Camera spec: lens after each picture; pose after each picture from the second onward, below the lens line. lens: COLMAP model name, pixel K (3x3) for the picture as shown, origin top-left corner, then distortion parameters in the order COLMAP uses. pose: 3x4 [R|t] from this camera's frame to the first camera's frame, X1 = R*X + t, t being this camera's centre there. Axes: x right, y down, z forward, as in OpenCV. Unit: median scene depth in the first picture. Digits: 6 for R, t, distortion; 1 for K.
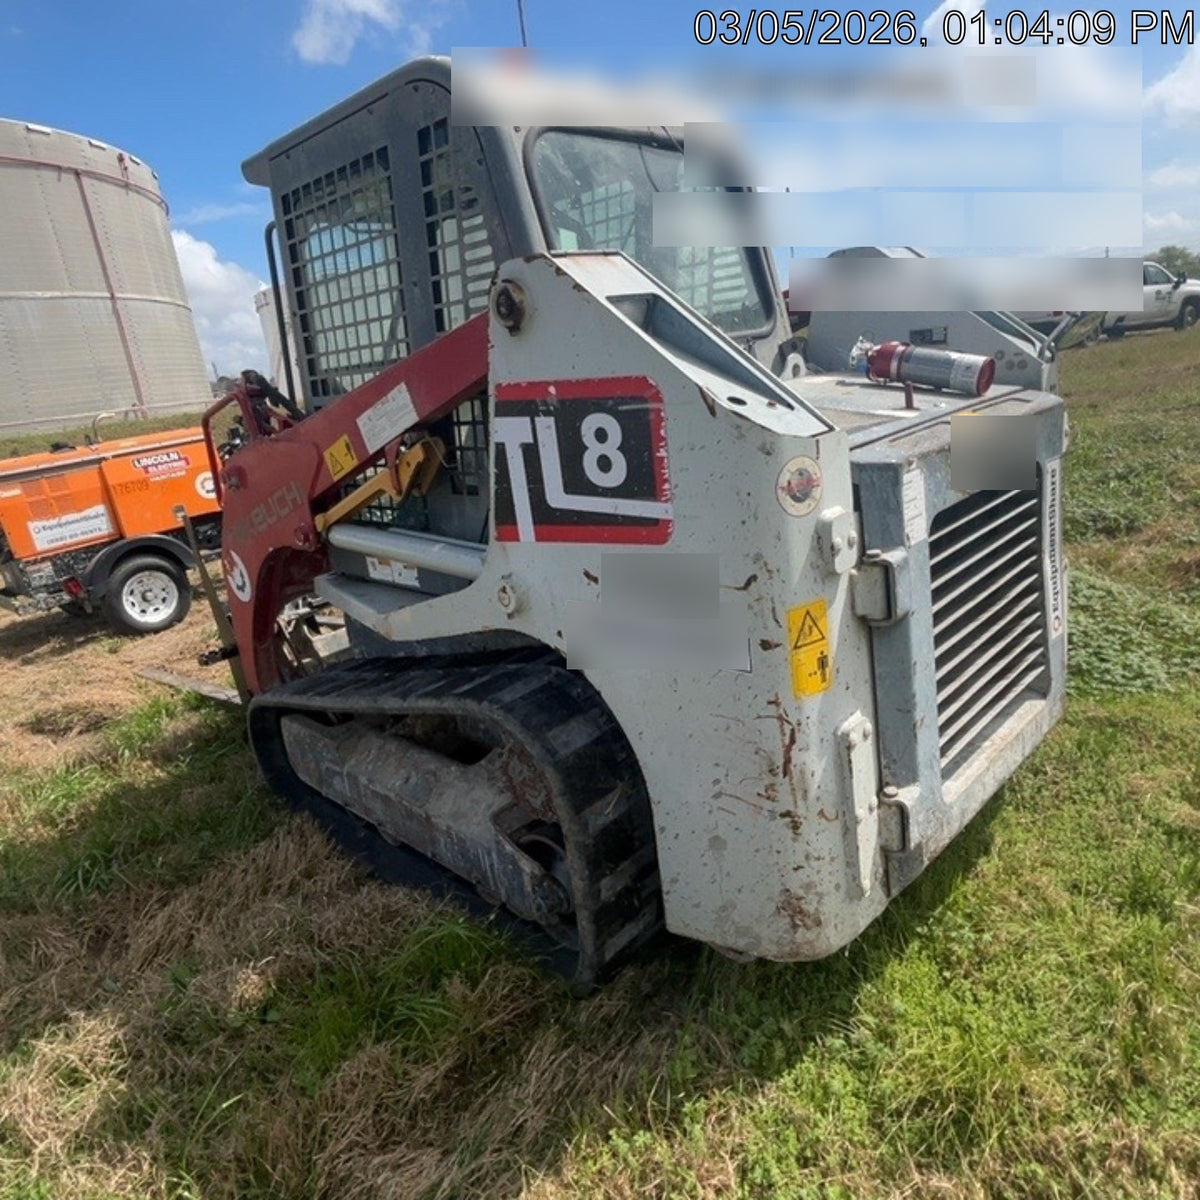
lens RADIAL K [[841.3, 0, 600.0], [0, 841.3, 600.0], [0, 0, 1]] dist [-0.000193, -0.010877]
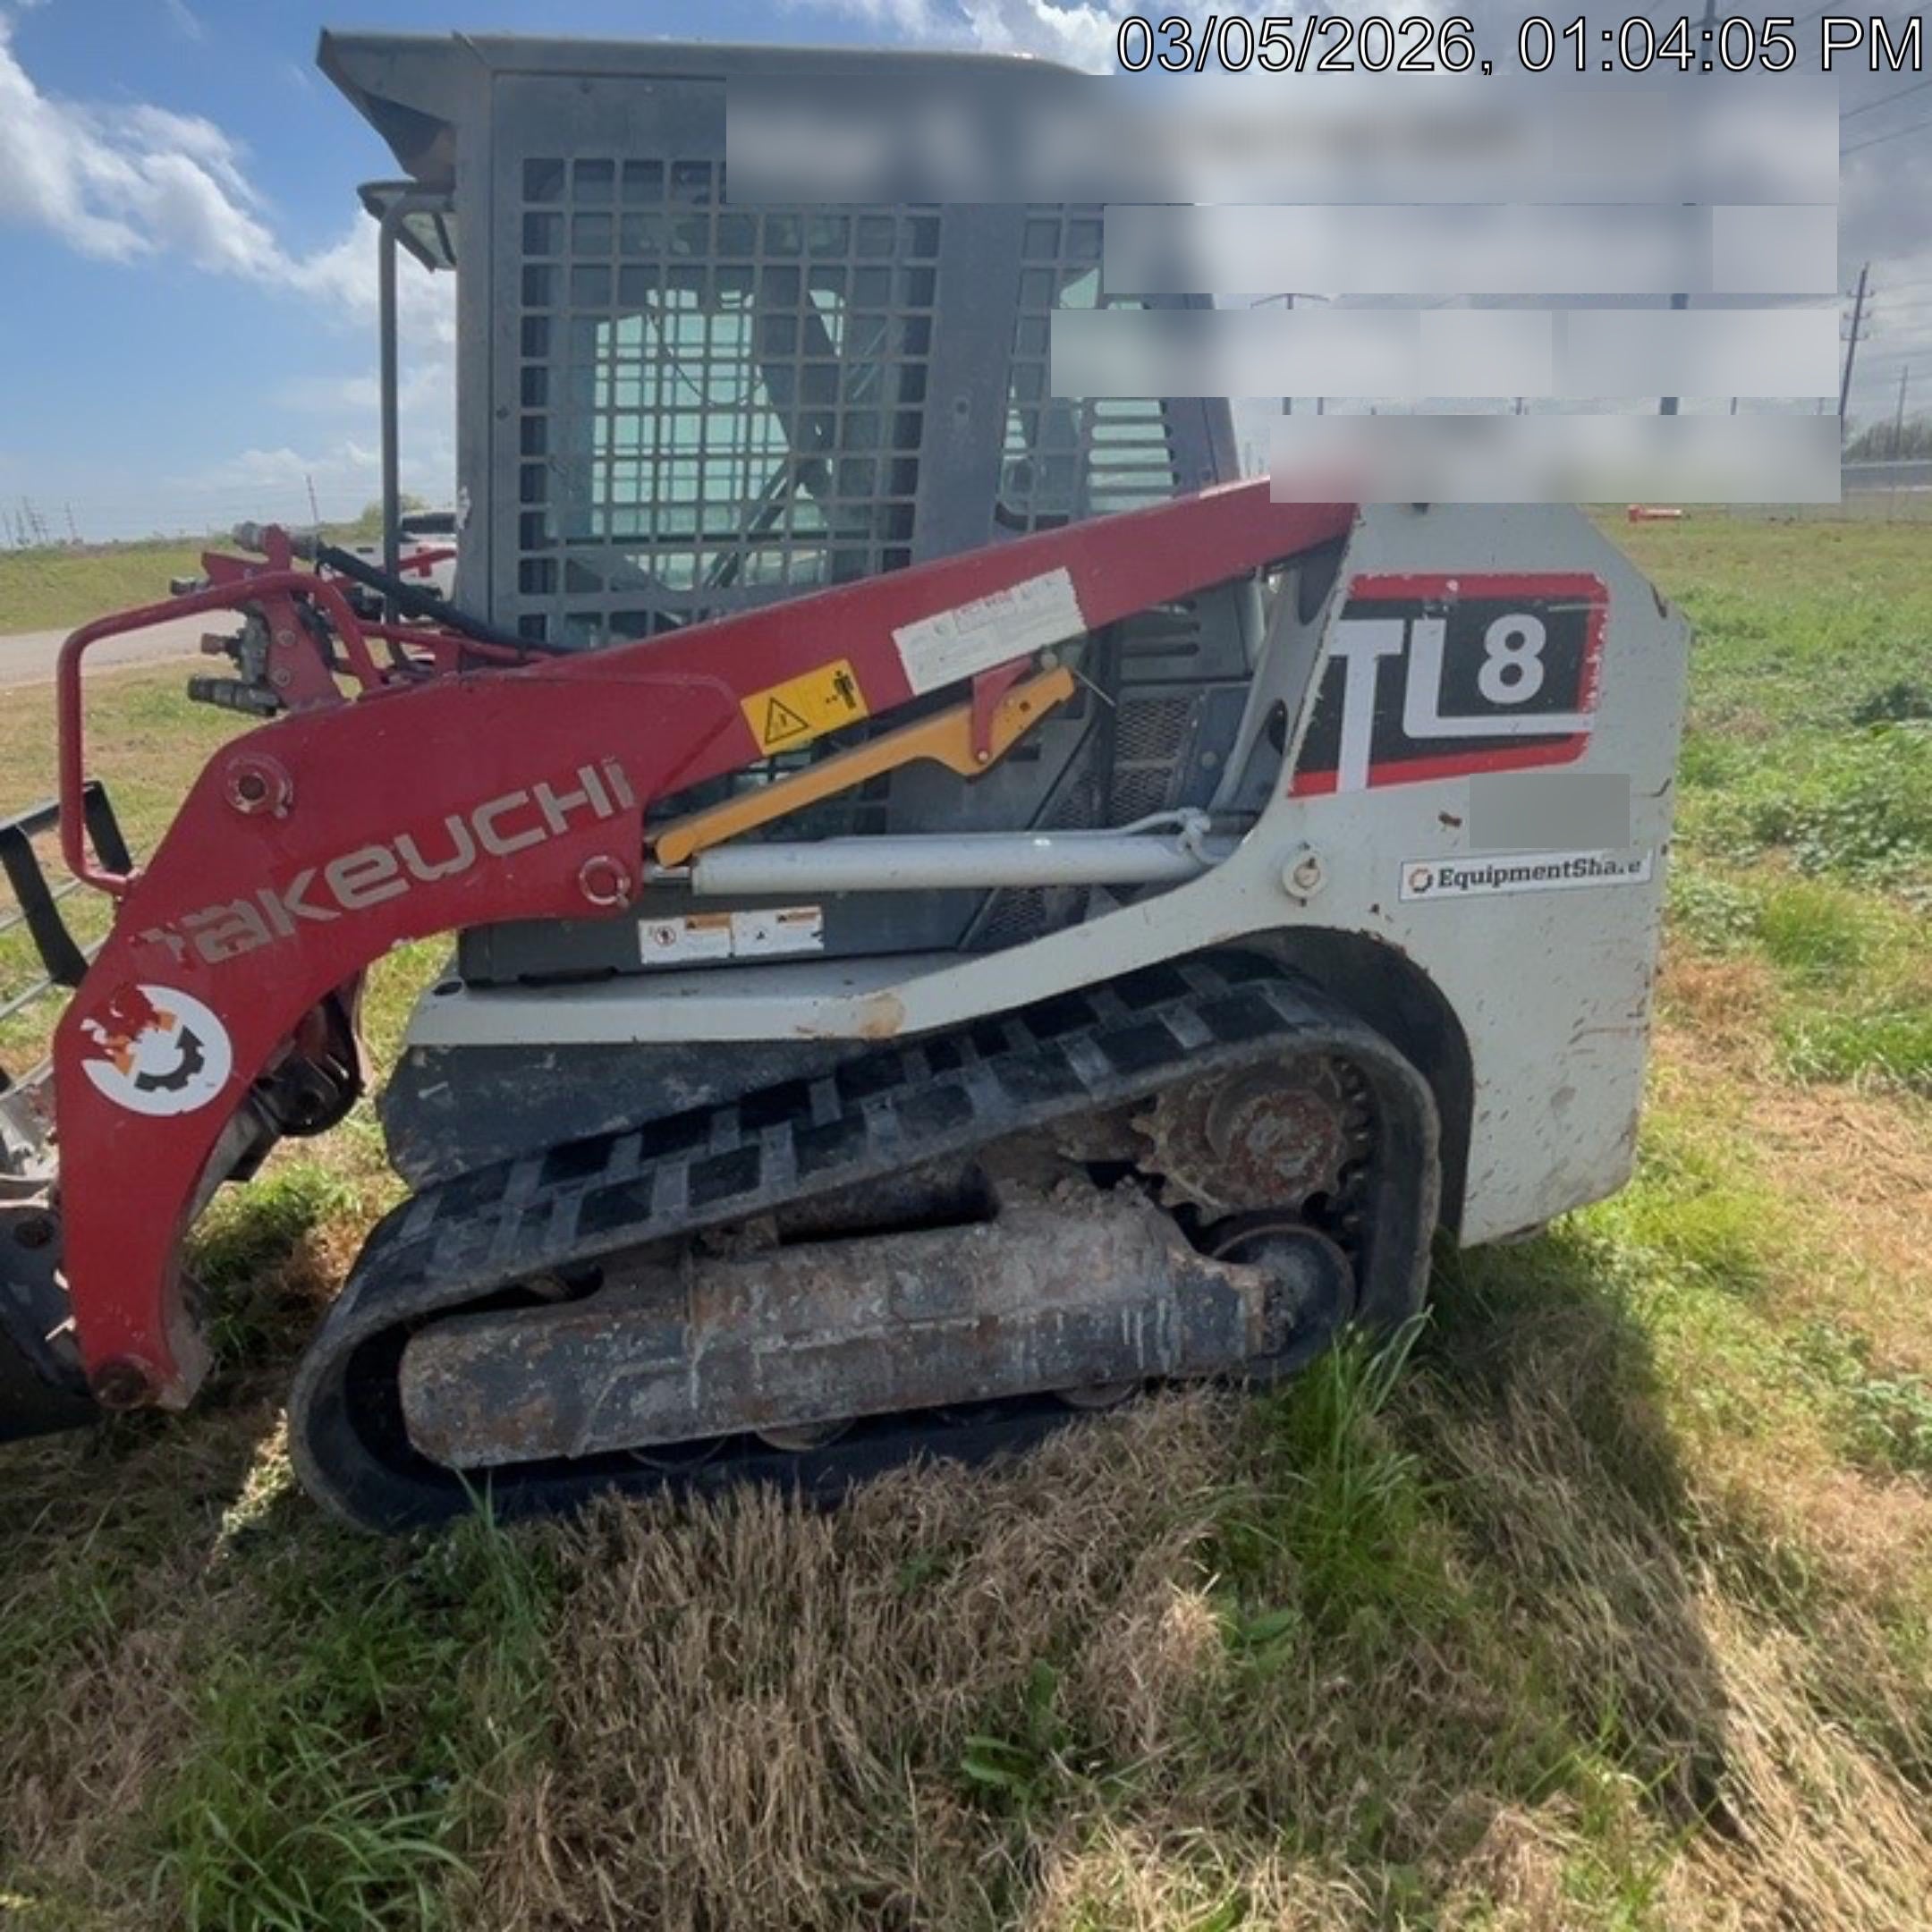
lens RADIAL K [[1354.4, 0, 966.0], [0, 1354.4, 966.0], [0, 0, 1]] dist [-0.000193, -0.010877]
pose [[0.568210, -0.148957, 0.809289, -1.349971], [0.196448, 0.979598, 0.042376, -0.036155], [-0.799090, 0.134905, 0.585880, 0.623072]]
